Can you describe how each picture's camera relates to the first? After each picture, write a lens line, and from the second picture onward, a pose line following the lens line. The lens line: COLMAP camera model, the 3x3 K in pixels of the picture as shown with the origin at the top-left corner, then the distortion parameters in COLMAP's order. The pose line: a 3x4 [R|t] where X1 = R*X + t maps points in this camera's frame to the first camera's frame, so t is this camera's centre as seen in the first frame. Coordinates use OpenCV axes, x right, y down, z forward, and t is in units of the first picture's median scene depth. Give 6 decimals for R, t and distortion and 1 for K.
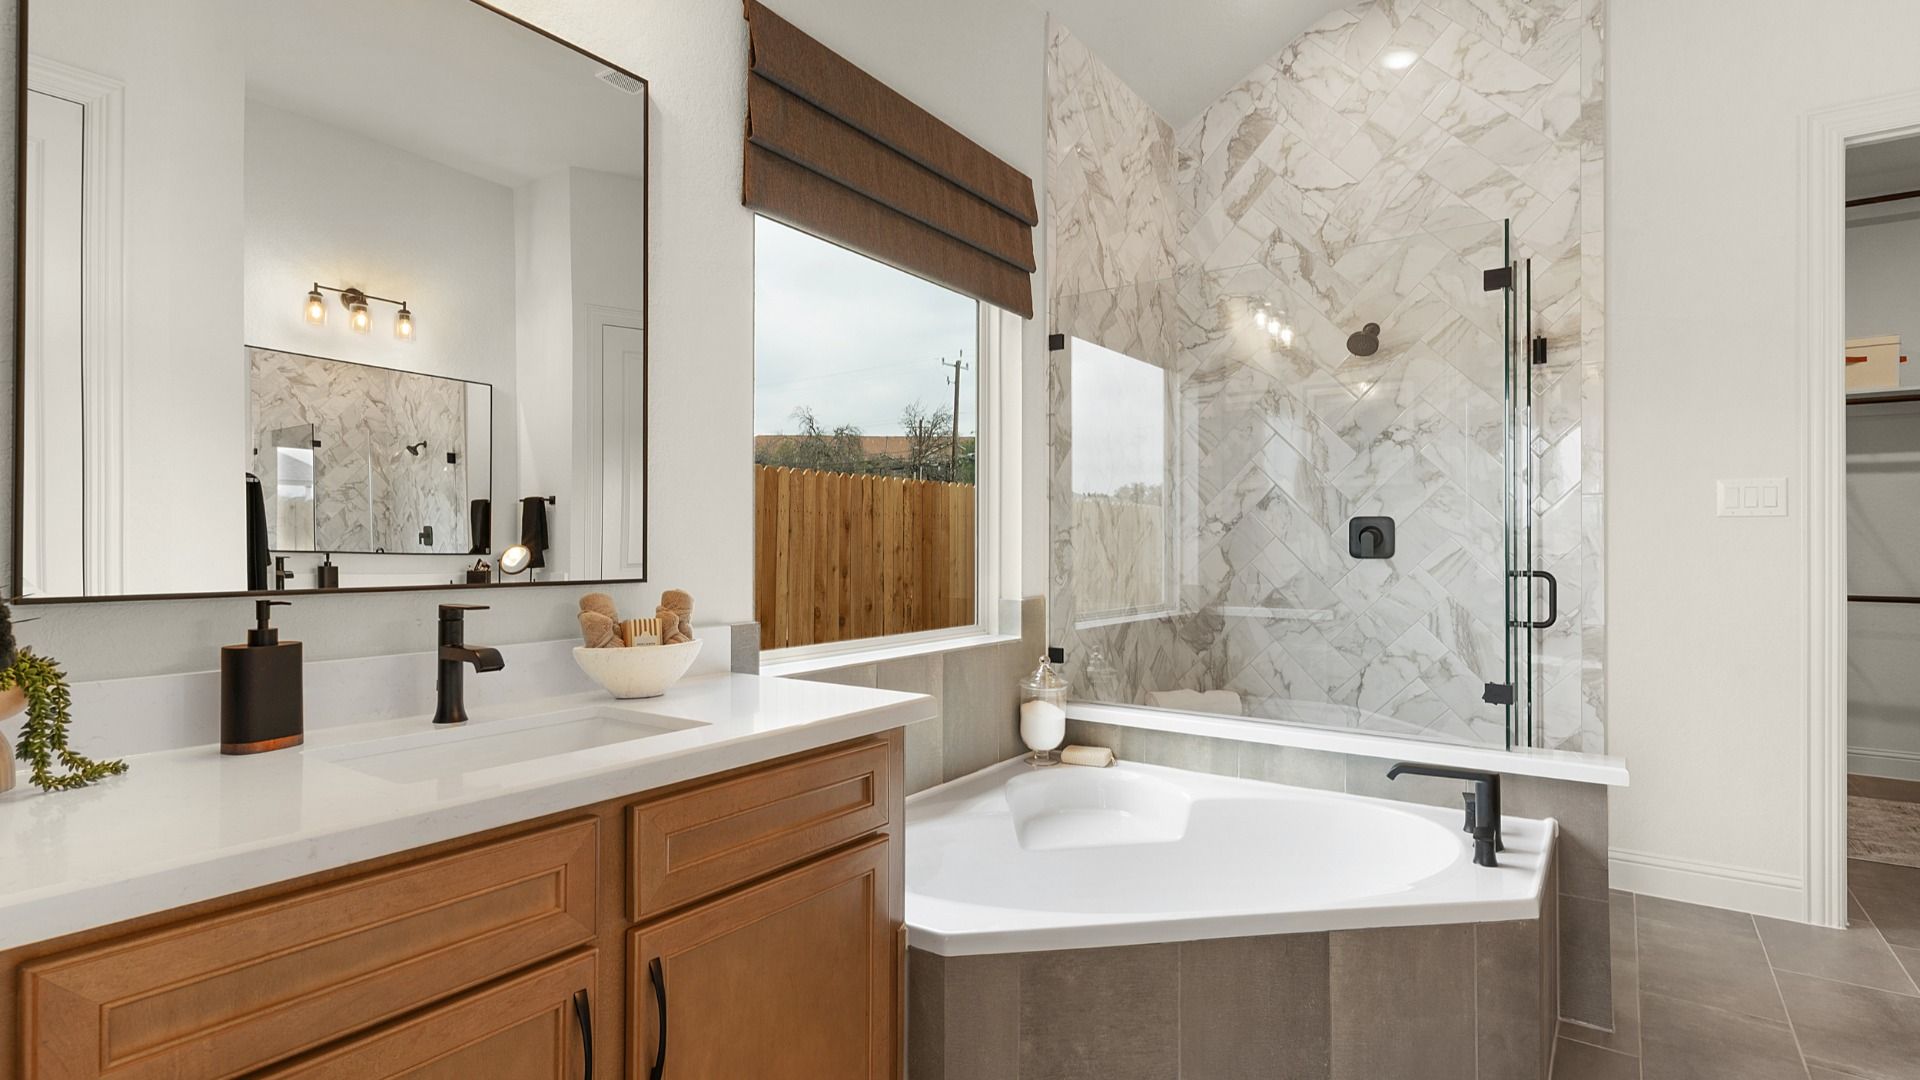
lens RADIAL K [[931.5, 0, 951.8], [0, 931.5, 549.5], [0, 0, 1]] dist [0.002883, -0.000359]
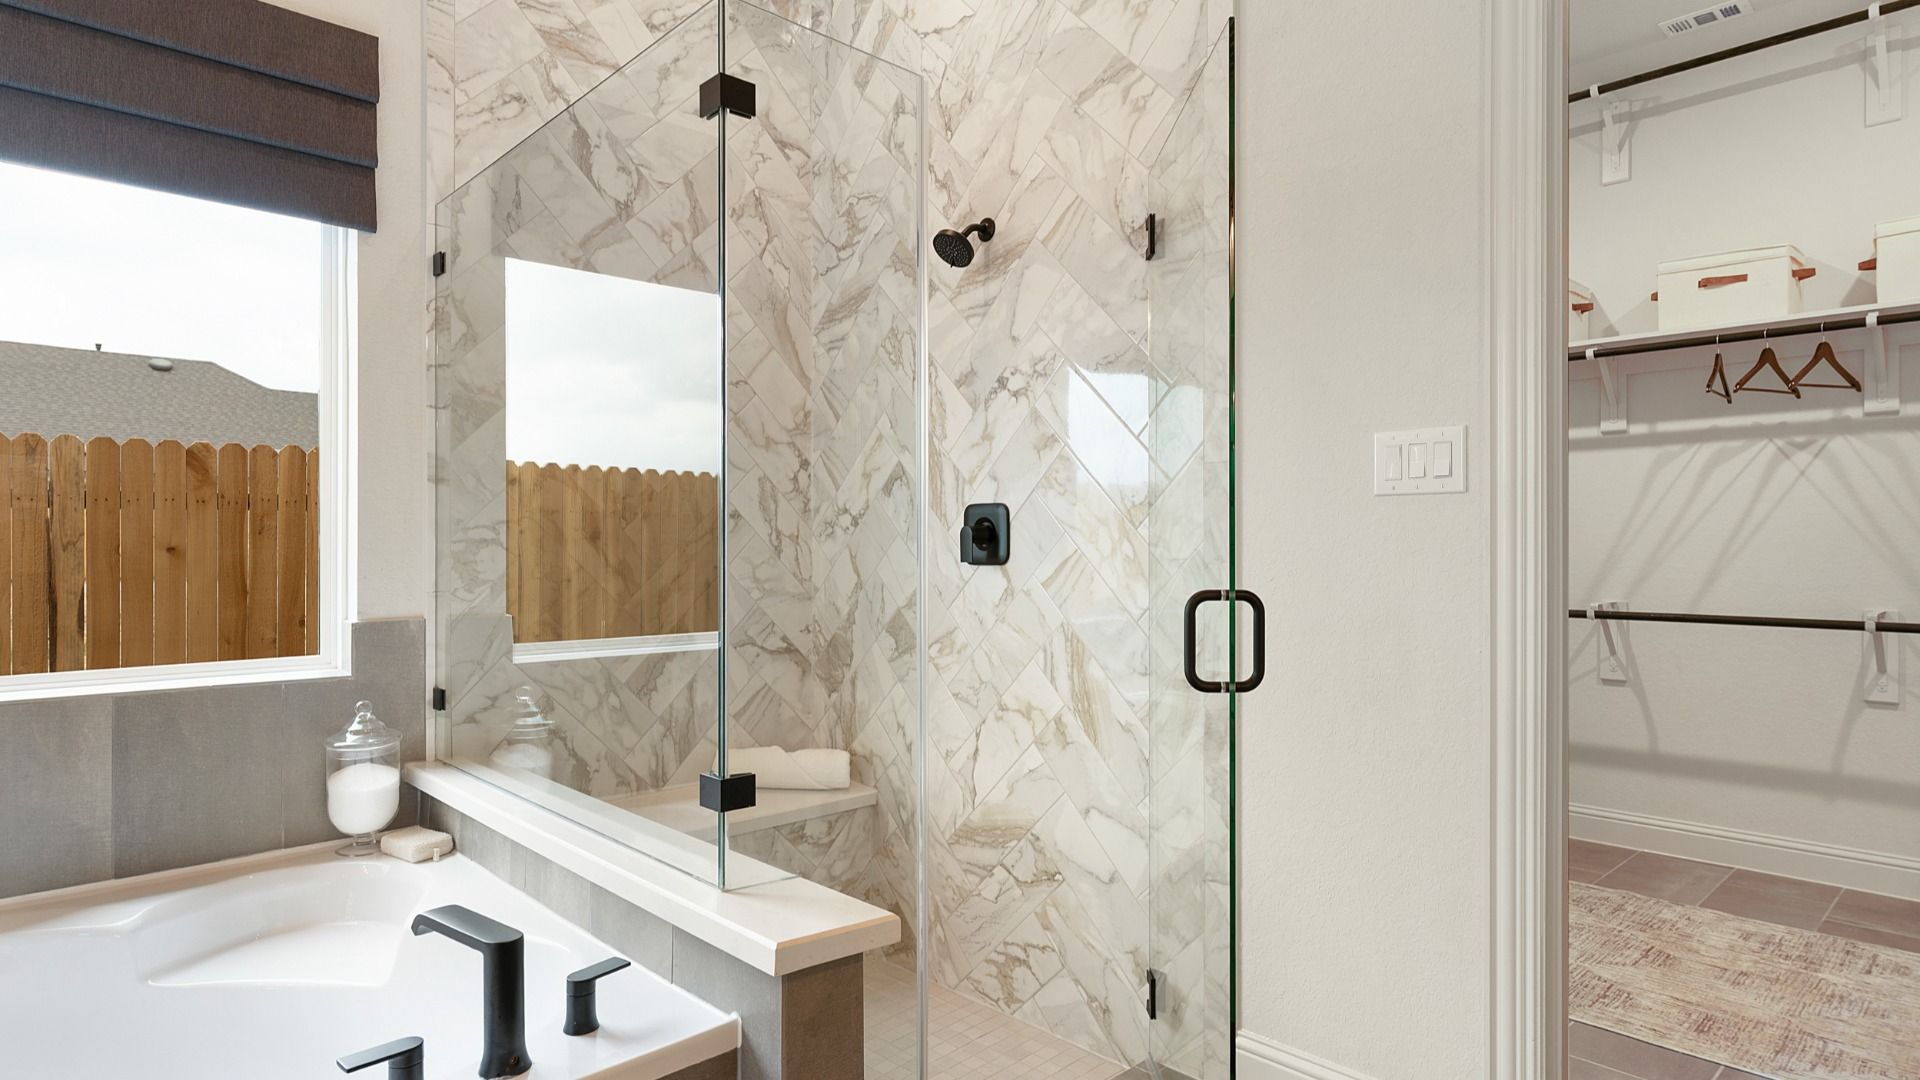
lens RADIAL K [[1046.2, 0, 963.3], [0, 1046.2, 556.3], [0, 0, 1]] dist [0.005800, 0.000112]
pose [[0.981486, -0.001796, -0.191525, 0.585145], [0.002468, 0.999992, 0.003268, 0.000700], [0.191517, -0.003680, 0.981482, 0.250006]]
